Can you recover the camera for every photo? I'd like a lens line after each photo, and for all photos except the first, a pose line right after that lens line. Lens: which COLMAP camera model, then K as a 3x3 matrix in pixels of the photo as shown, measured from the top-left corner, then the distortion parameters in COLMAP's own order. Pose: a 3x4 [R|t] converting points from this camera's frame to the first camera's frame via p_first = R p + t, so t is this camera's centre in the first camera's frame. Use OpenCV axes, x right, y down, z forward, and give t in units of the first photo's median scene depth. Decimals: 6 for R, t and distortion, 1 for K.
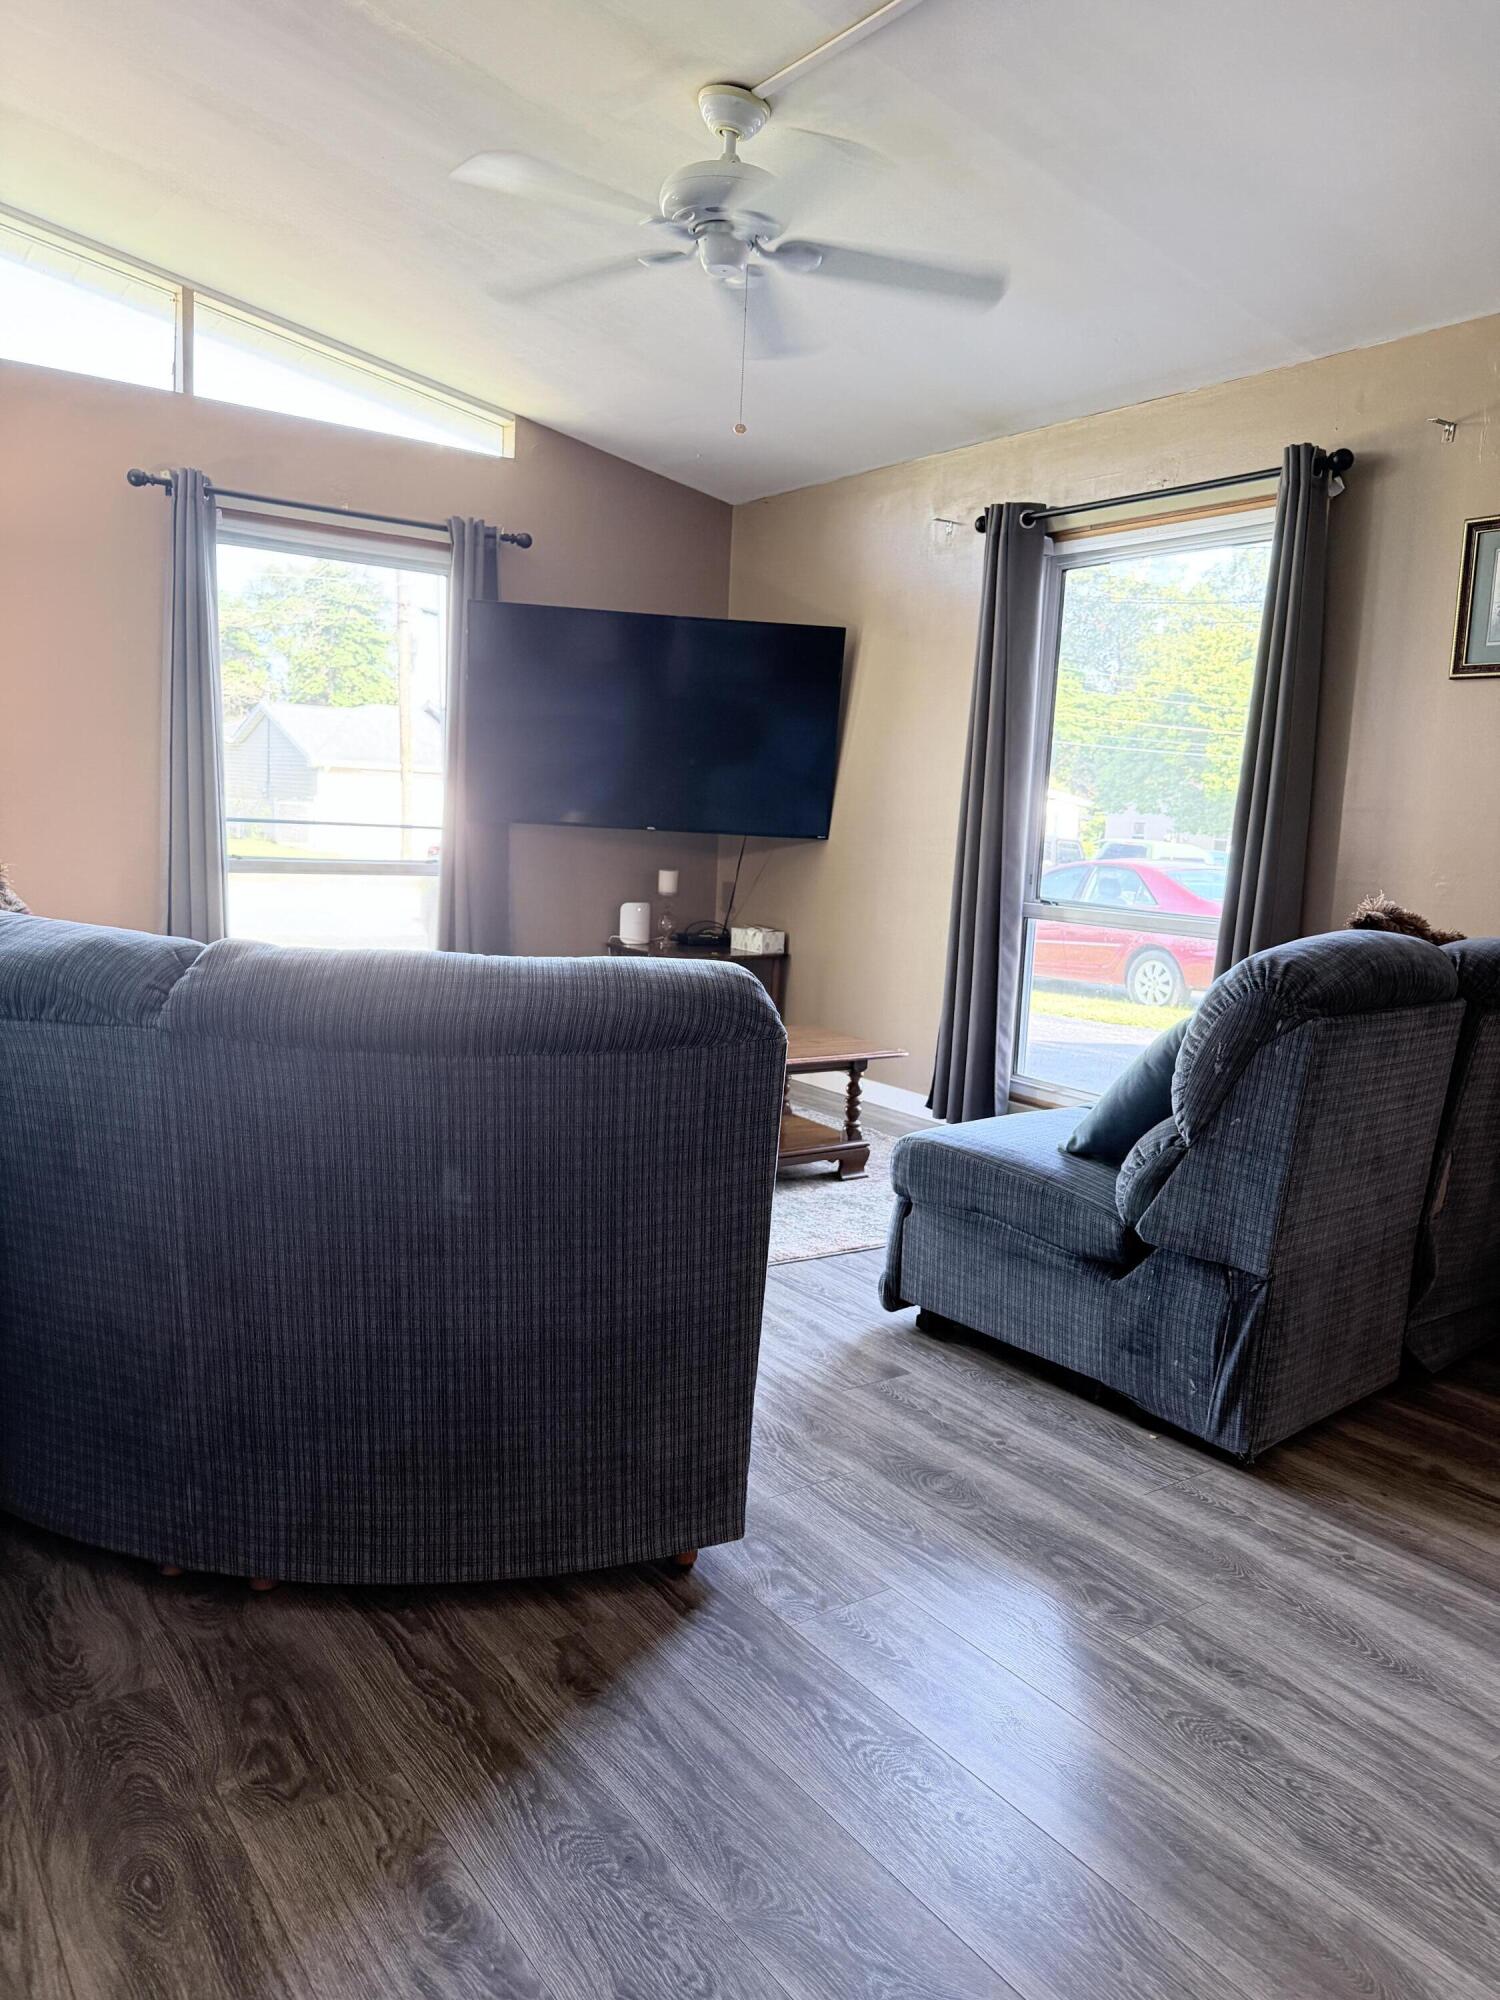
lens RADIAL K [[1402.8, 0, 765.0], [0, 1402.8, 994.6], [0, 0, 1]] dist [0.068873, -0.085555]
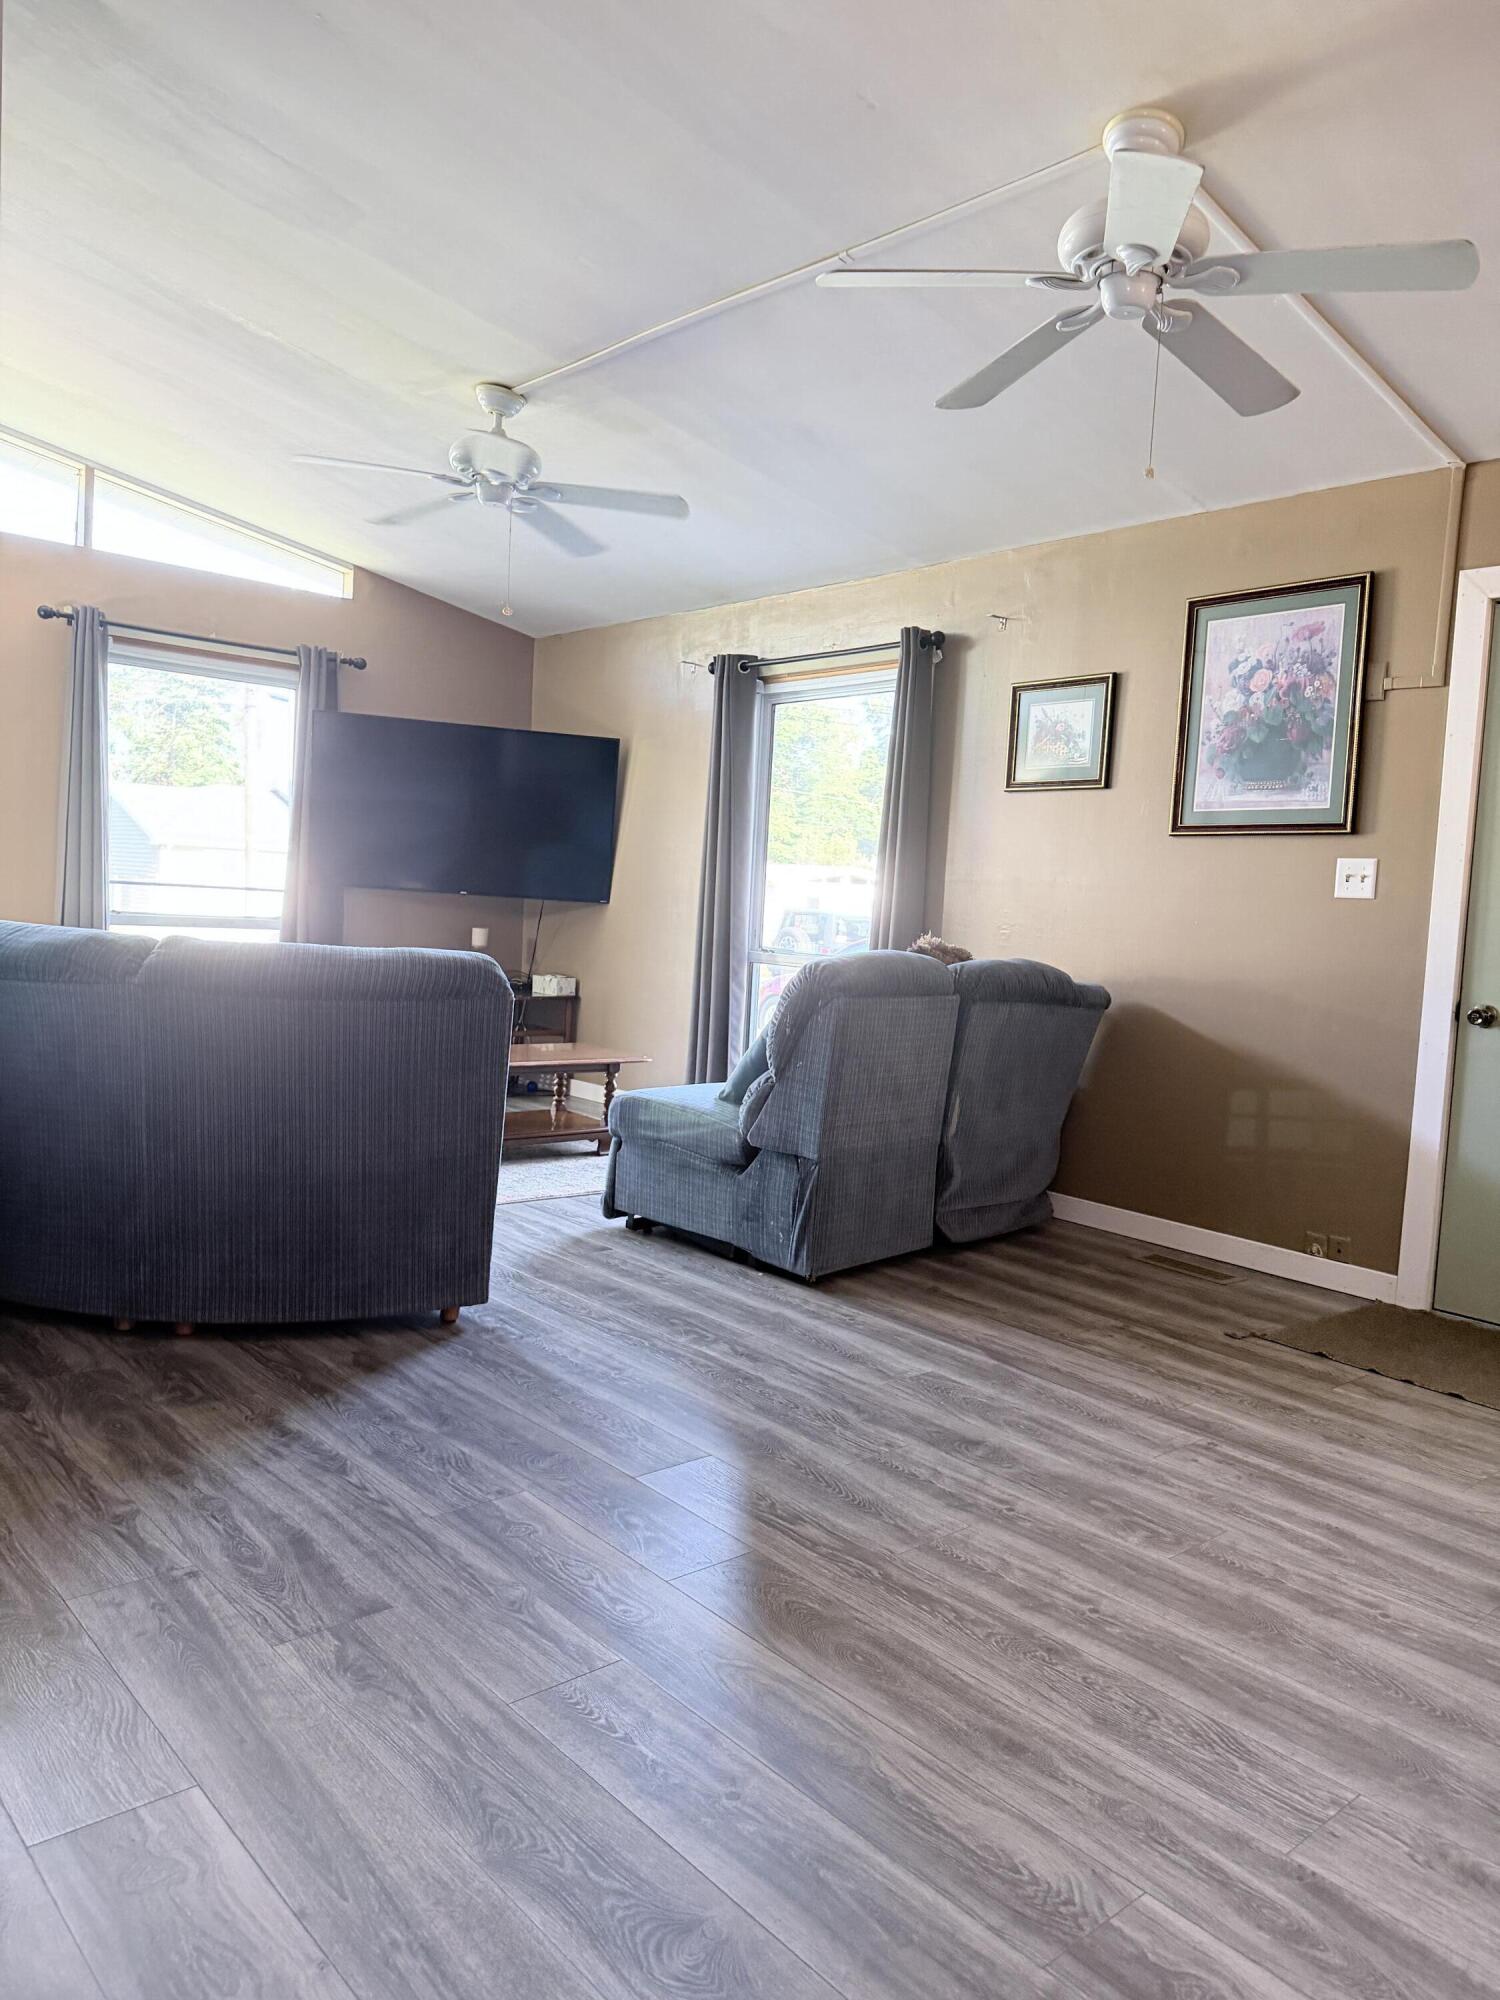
lens RADIAL K [[1402.8, 0, 770.1], [0, 1402.8, 998.4], [0, 0, 1]] dist [0.068873, -0.085555]
pose [[0.994484, 0.001410, 0.104882, 0.101243], [0.004598, 0.998362, -0.057023, 0.081281], [-0.104791, 0.057191, 0.992848, -0.448917]]
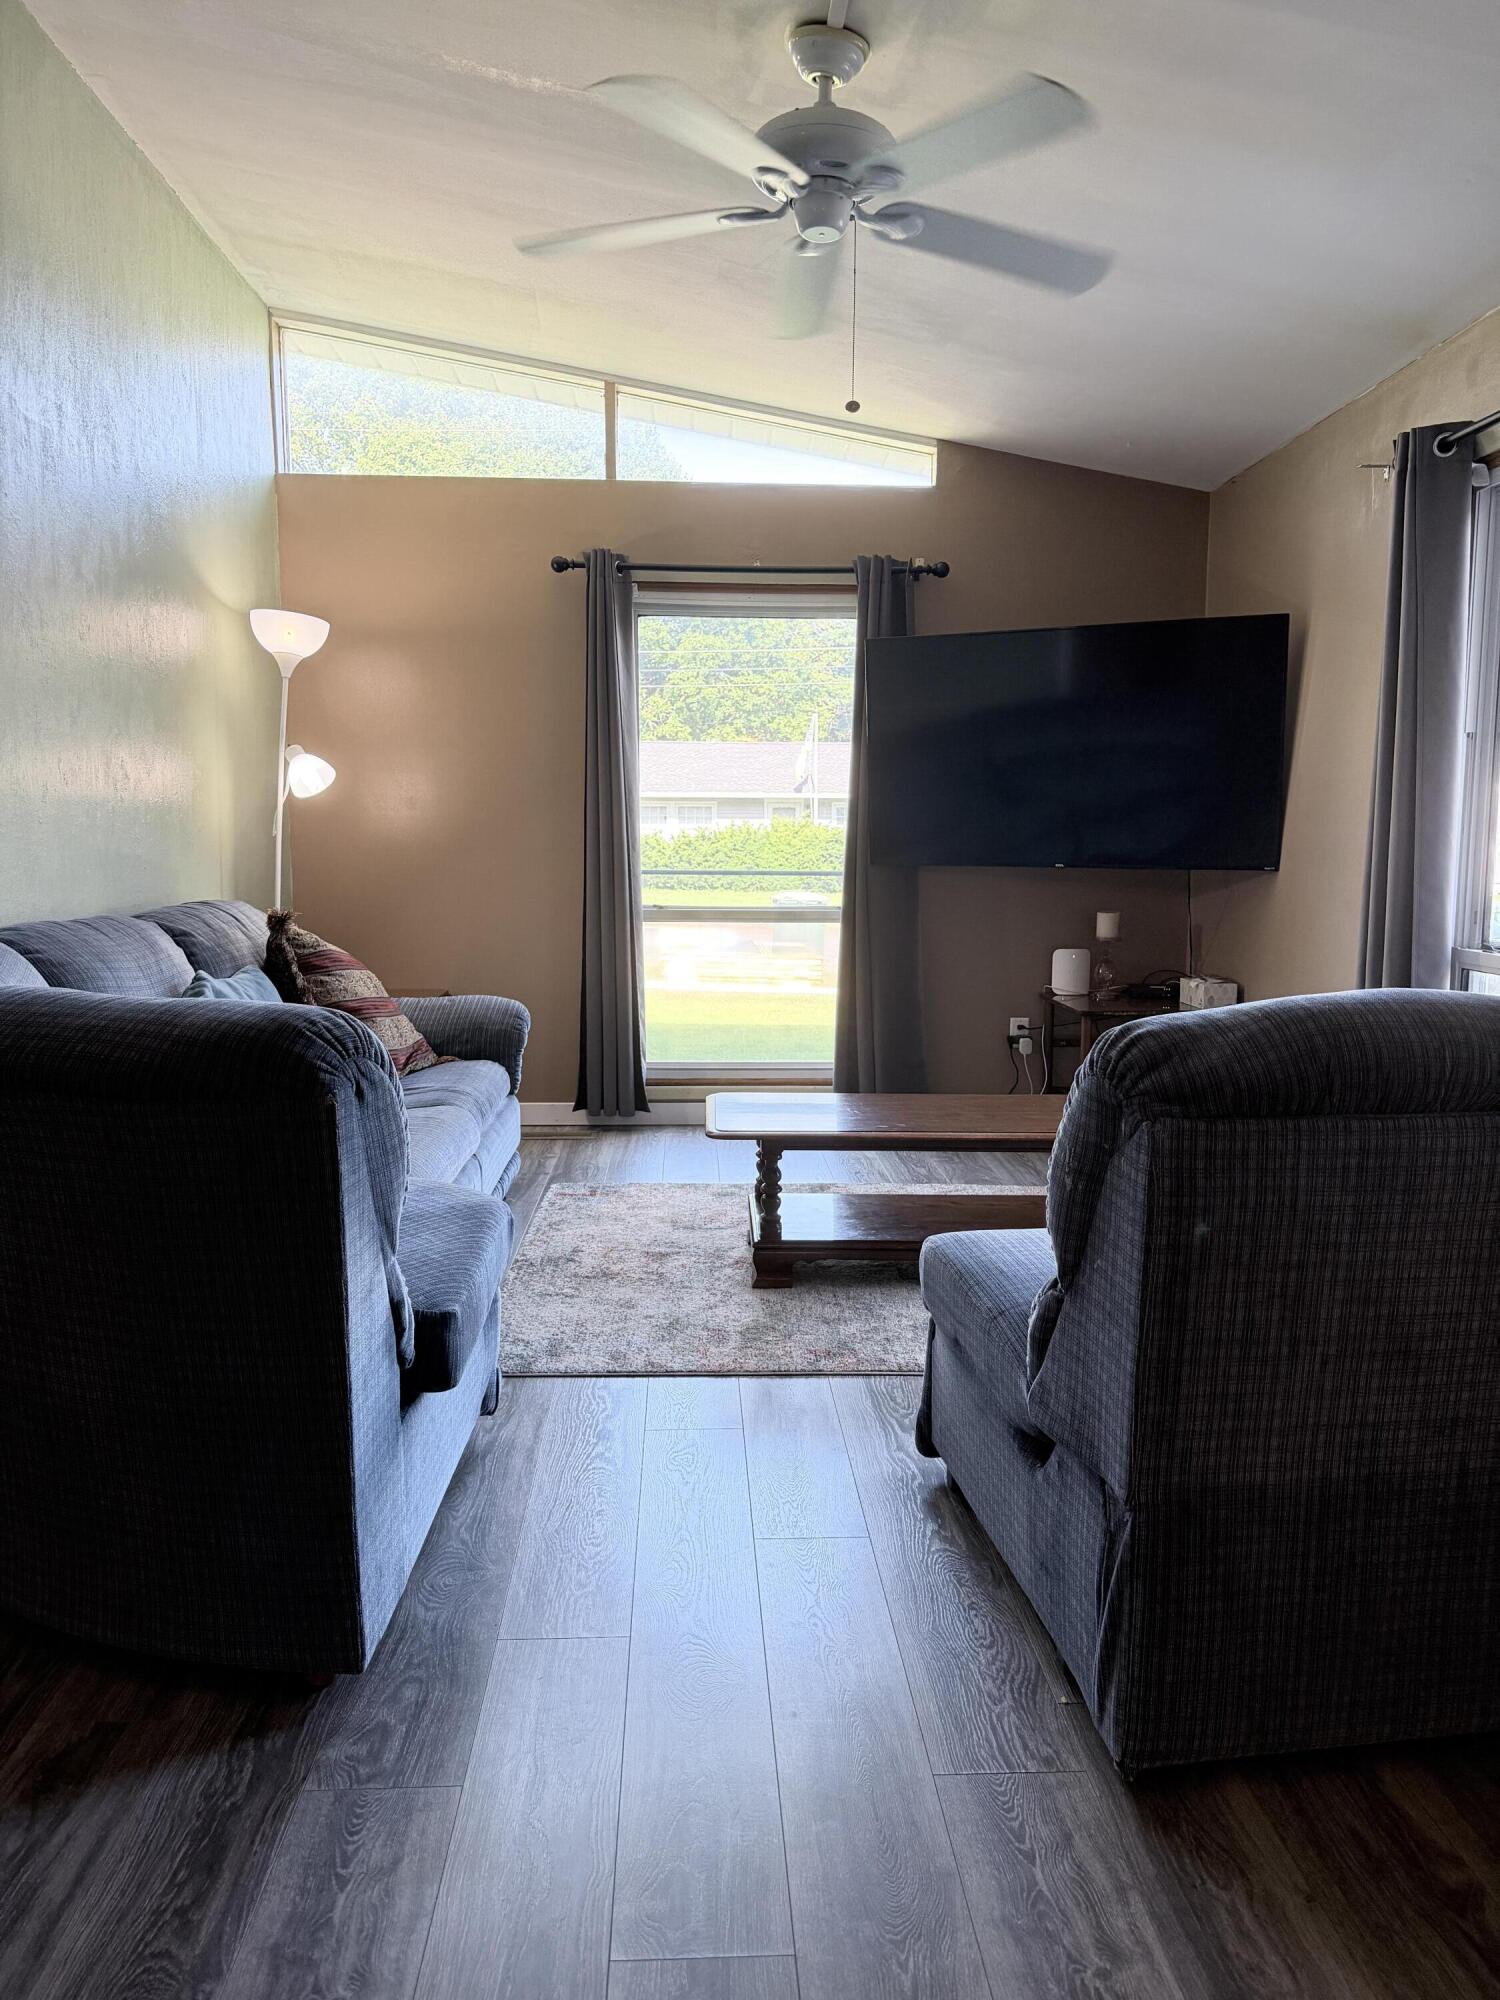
lens RADIAL K [[1402.8, 0, 765.1], [0, 1402.8, 1002.4], [0, 0, 1]] dist [0.068873, -0.085555]
pose [[0.837690, 0.022926, -0.545665, 0.436067], [-0.039520, 0.999044, -0.018696, -0.013346], [0.544715, 0.037226, 0.837795, 0.259891]]
